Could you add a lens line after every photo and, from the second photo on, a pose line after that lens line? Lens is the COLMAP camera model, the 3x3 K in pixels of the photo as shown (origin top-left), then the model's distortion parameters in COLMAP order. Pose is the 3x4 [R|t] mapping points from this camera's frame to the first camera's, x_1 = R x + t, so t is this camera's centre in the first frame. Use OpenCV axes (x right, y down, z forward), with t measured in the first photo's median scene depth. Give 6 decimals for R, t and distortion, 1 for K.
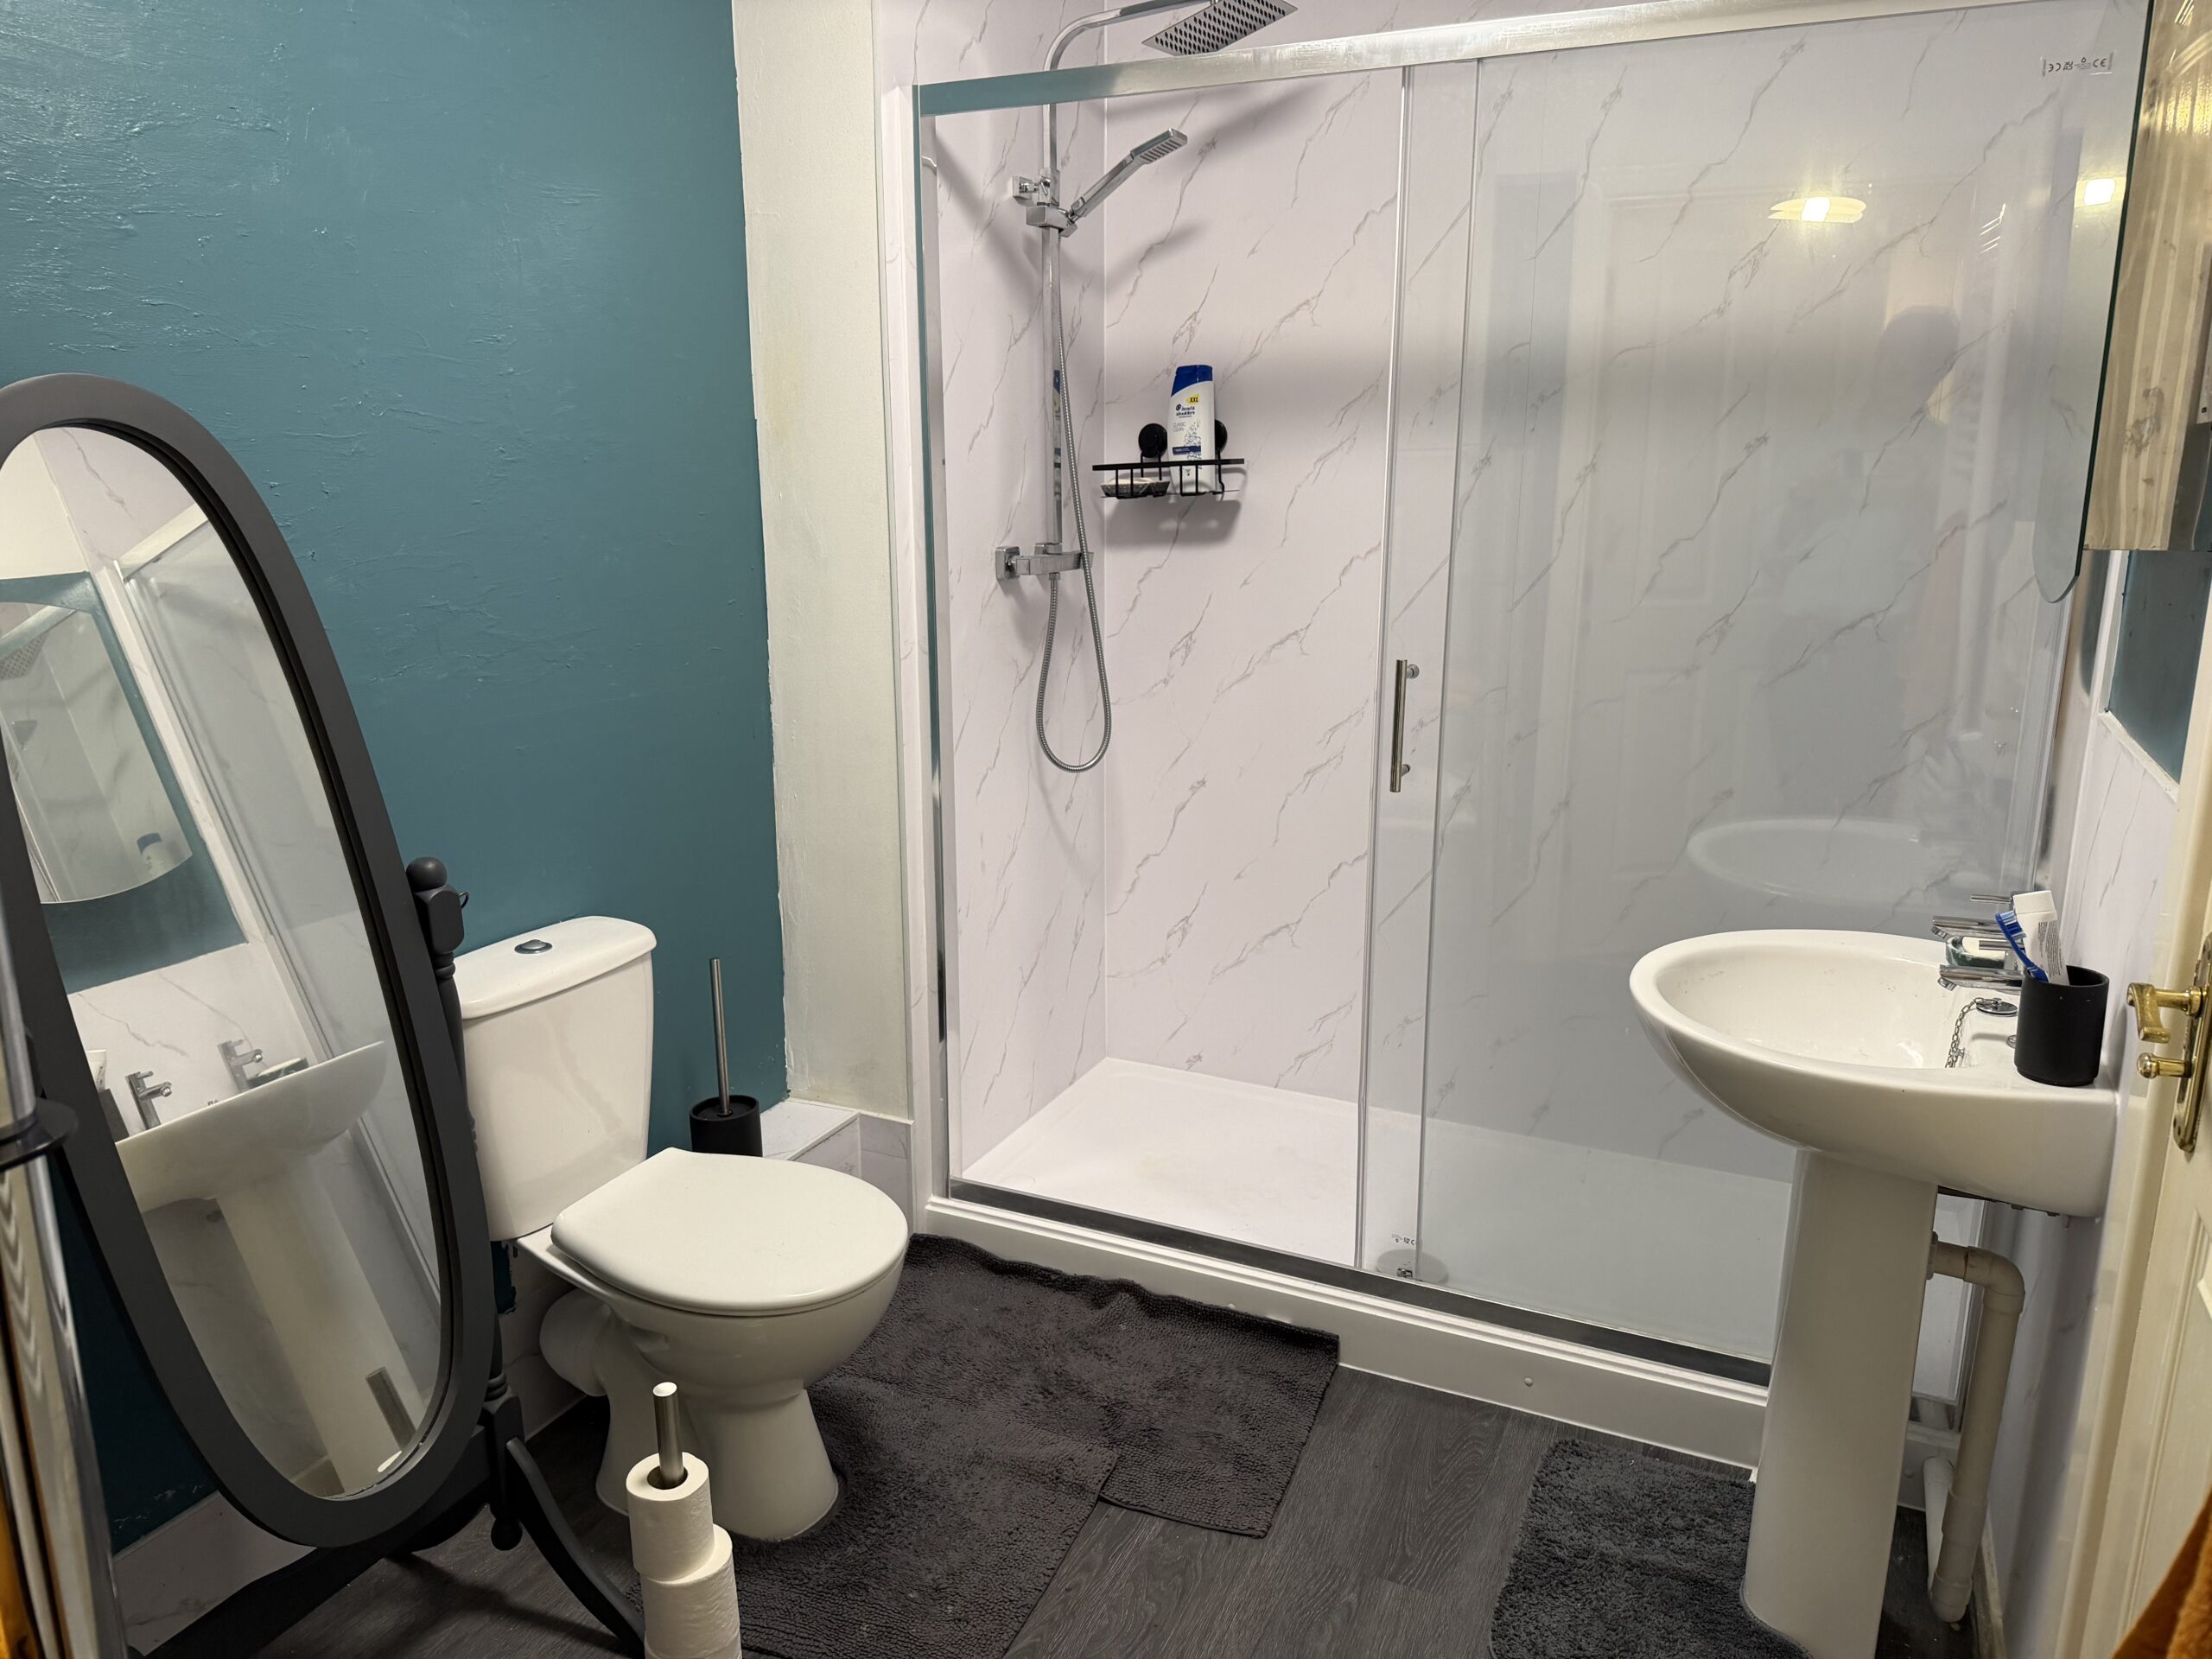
lens RADIAL K [[1547.7, 0, 1106.0], [0, 1547.7, 829.5], [0, 0, 1]] dist [0.176863, -0.311404]
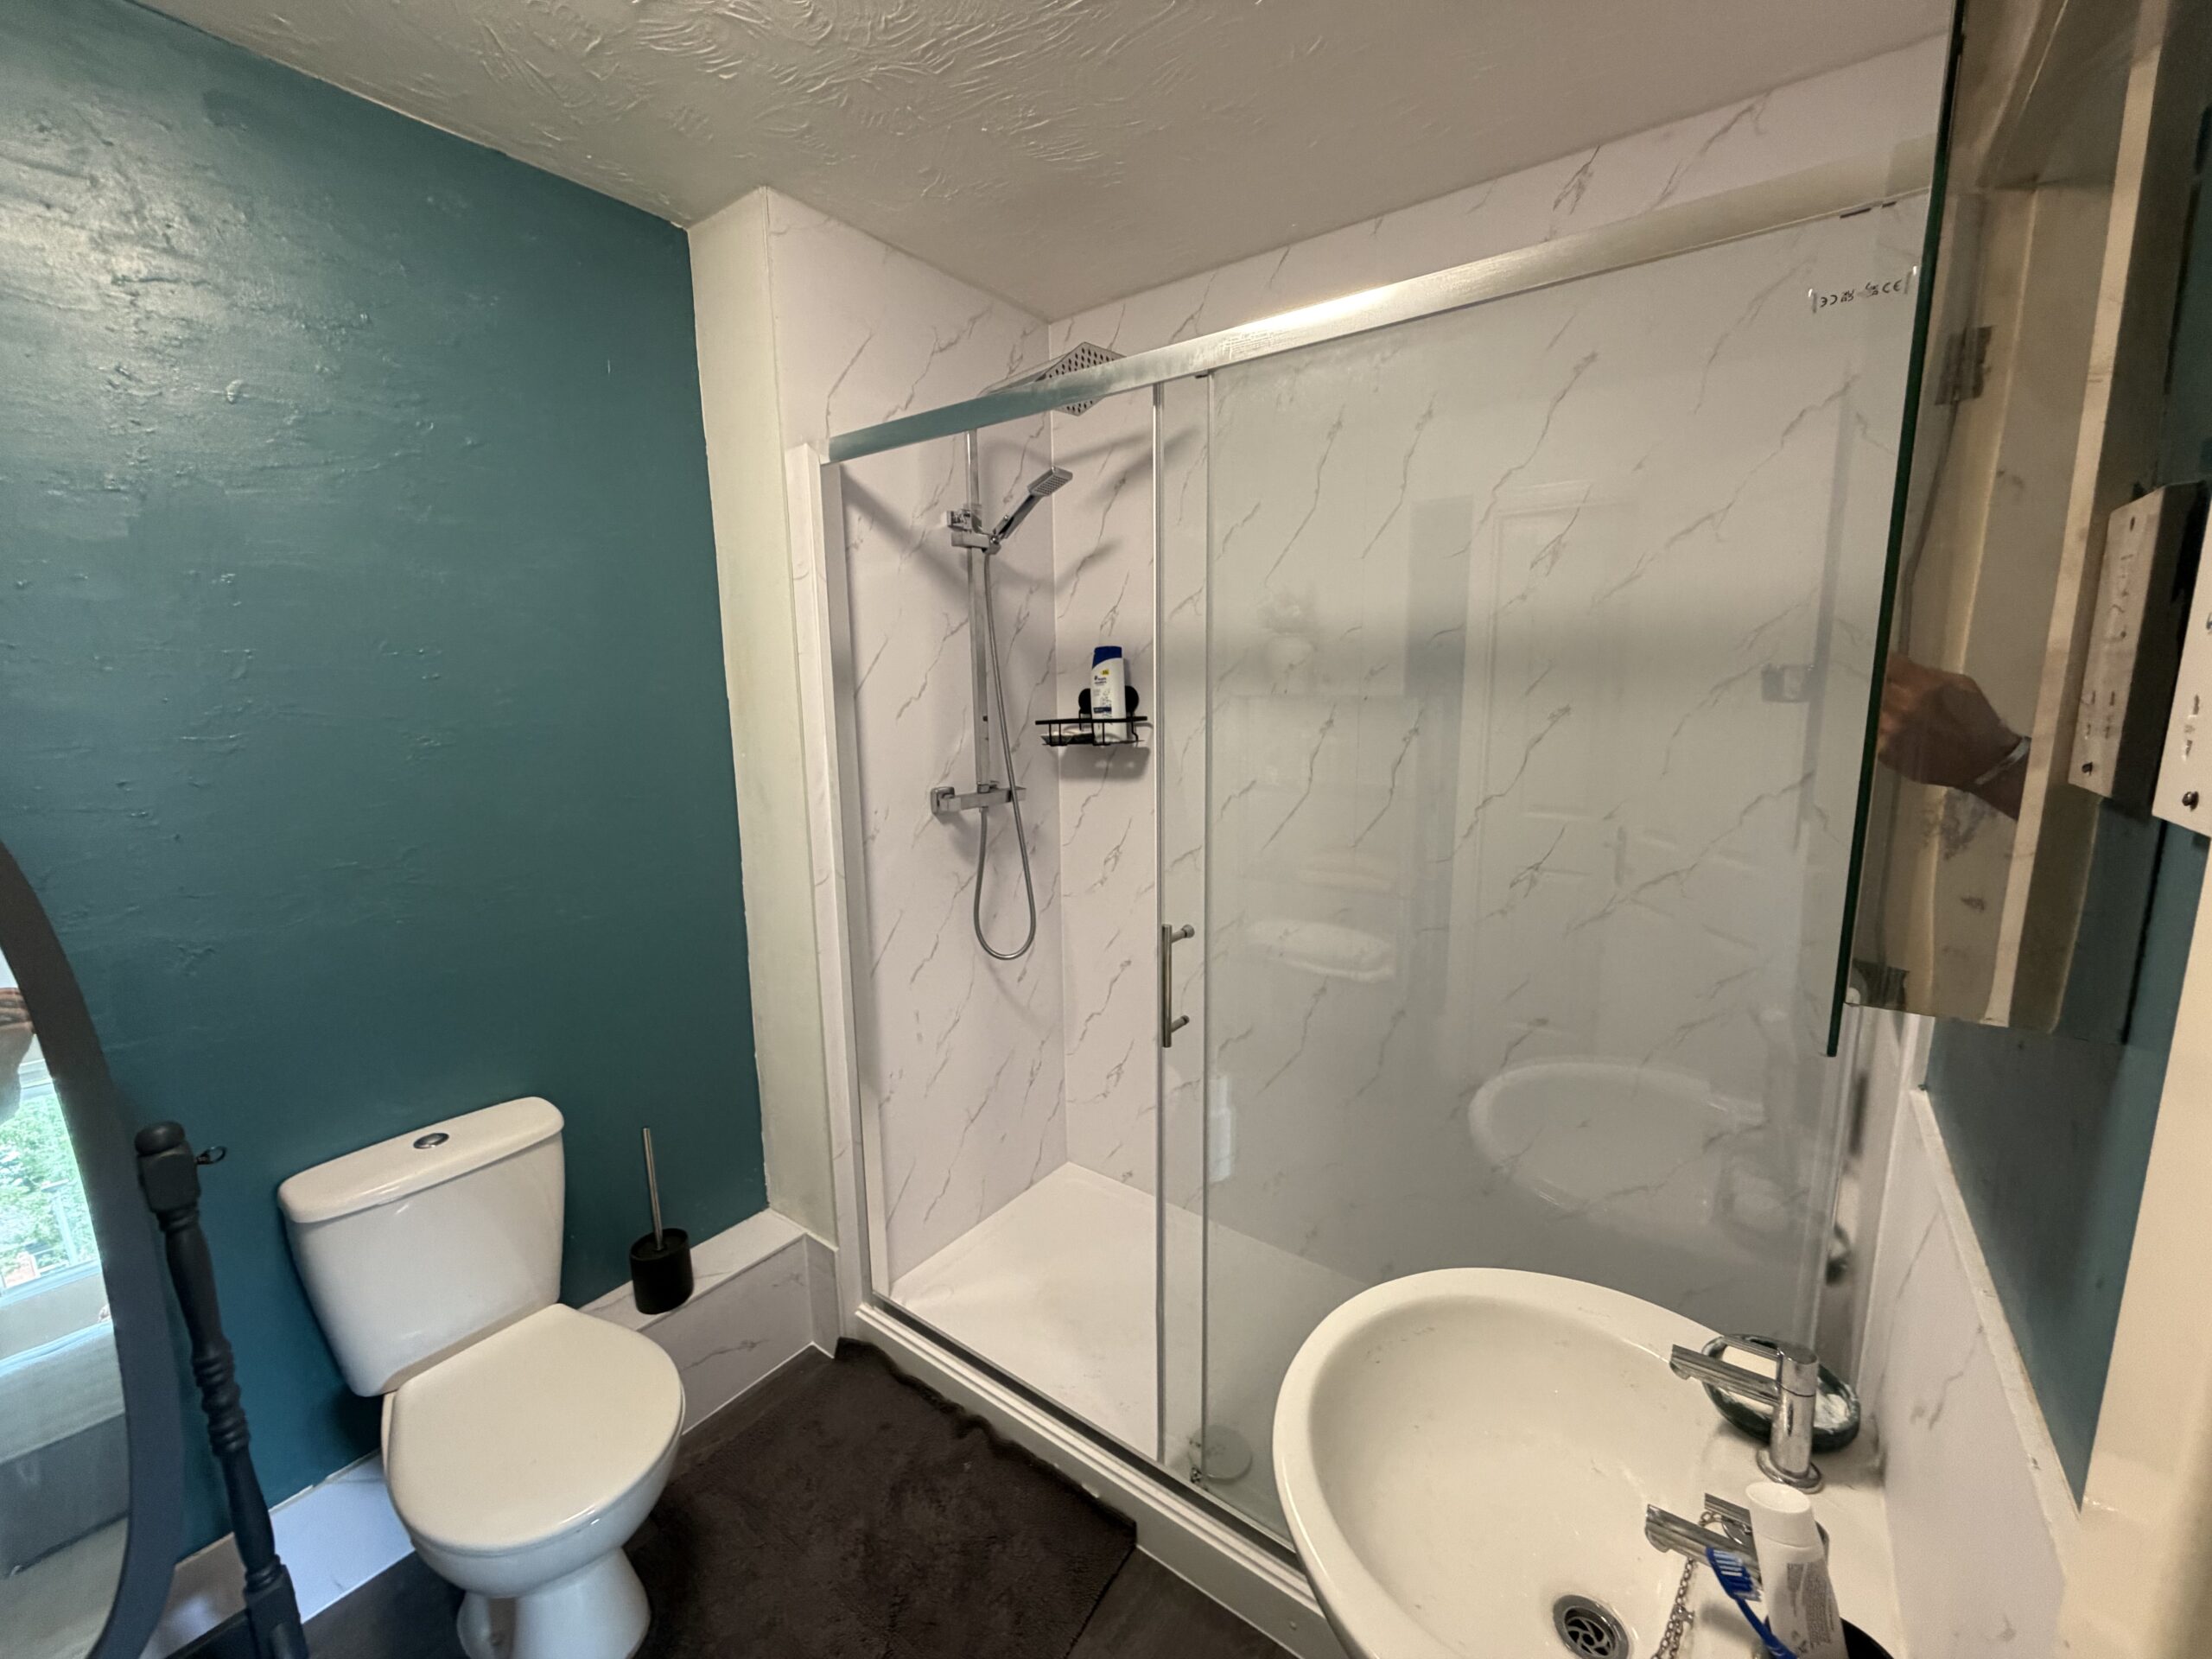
lens RADIAL K [[885.4, 0, 1106.0], [0, 885.4, 829.5], [0, 0, 1]] dist [-0.000542, -0.000132]
pose [[0.980842, 0.021749, -0.193589, 0.203073], [-0.034447, 0.997452, -0.062471, -0.103681], [0.191737, 0.067943, 0.979092, 0.308942]]
